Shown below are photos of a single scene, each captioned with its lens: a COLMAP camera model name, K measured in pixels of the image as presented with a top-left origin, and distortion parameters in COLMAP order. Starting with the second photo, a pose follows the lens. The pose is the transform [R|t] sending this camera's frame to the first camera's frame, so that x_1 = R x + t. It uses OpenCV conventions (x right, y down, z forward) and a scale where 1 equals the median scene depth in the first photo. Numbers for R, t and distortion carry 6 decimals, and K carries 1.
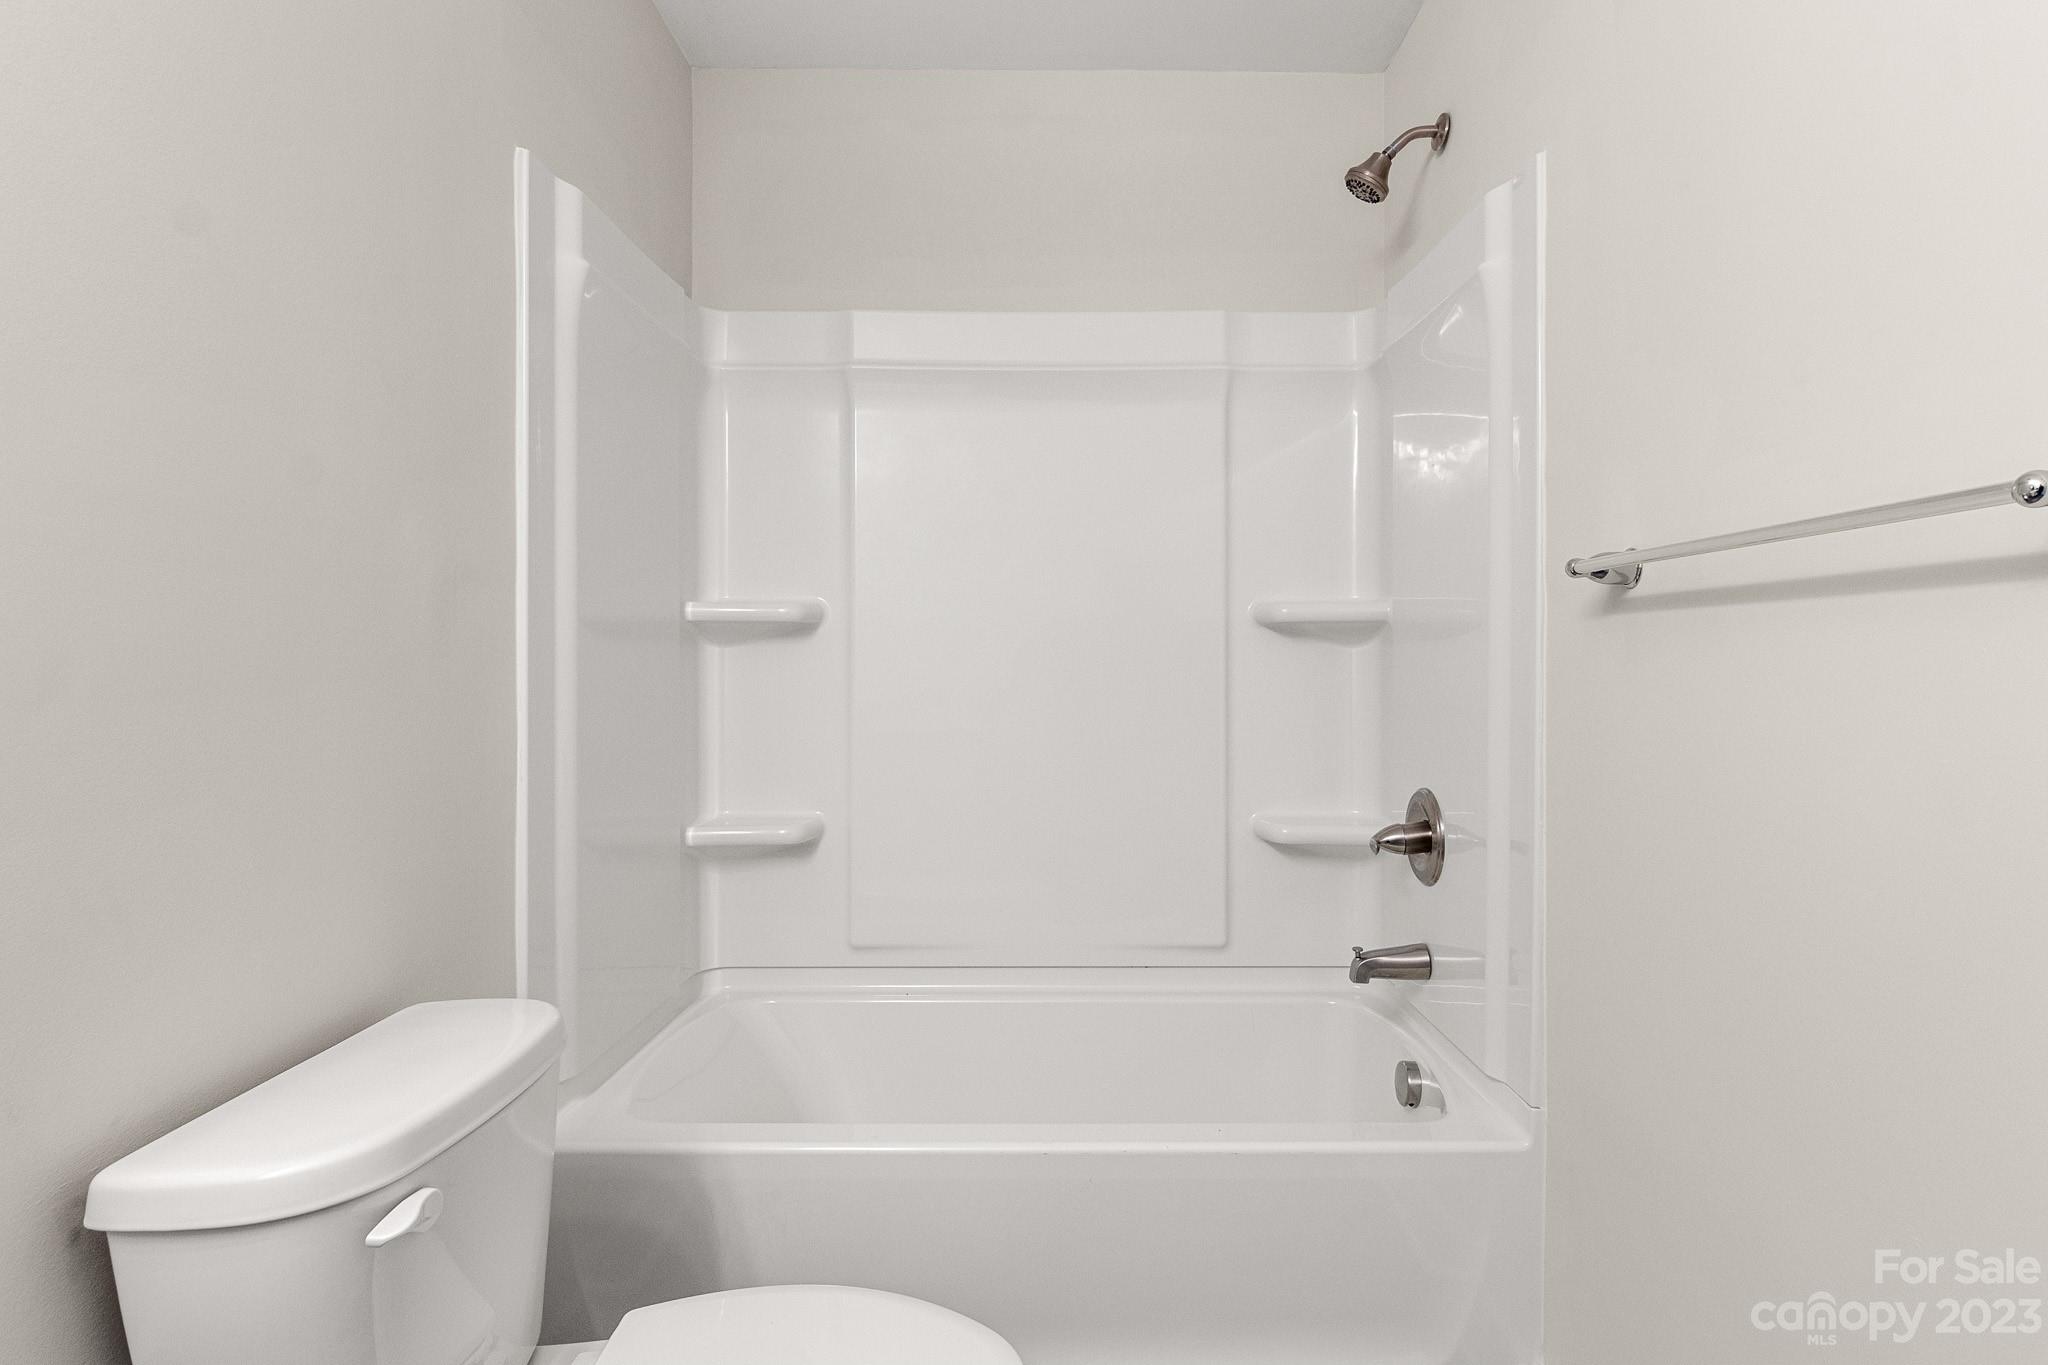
lens RADIAL K [[1037.7, 0, 1031.3], [0, 1037.7, 664.3], [0, 0, 1]] dist [0.001174, 0.001910]
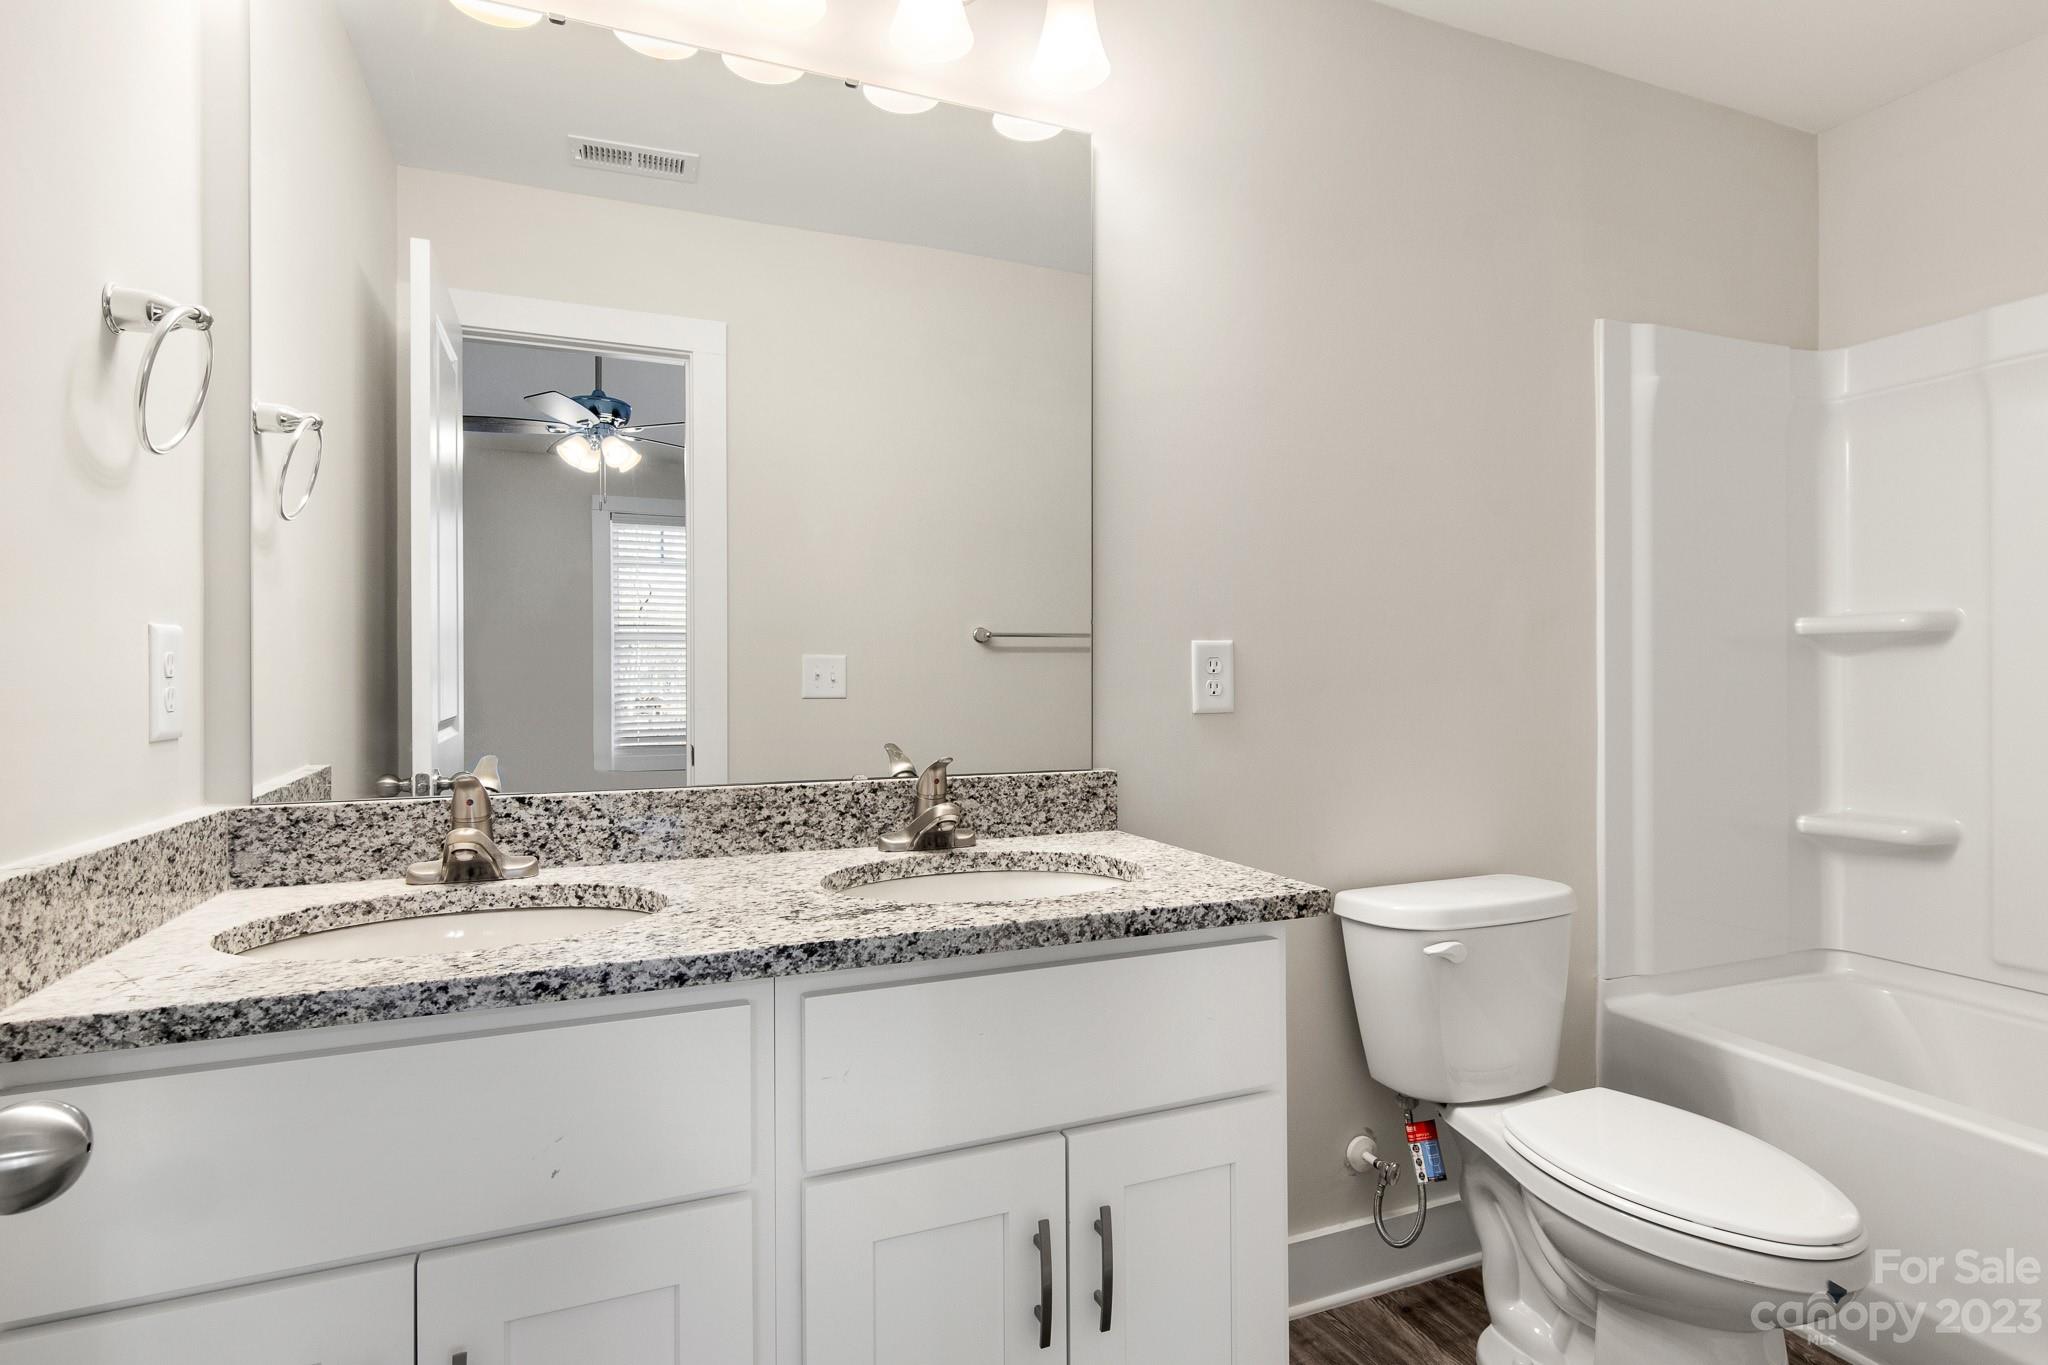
lens RADIAL K [[1009.5, 0, 1020.6], [0, 1009.5, 683.1], [0, 0, 1]] dist [-0.000564, 0.000323]
pose [[0.362703, 0.005371, -0.931889, 0.385417], [0.004880, 0.999959, 0.007662, -0.000928], [0.931892, -0.007327, 0.362662, -0.196571]]
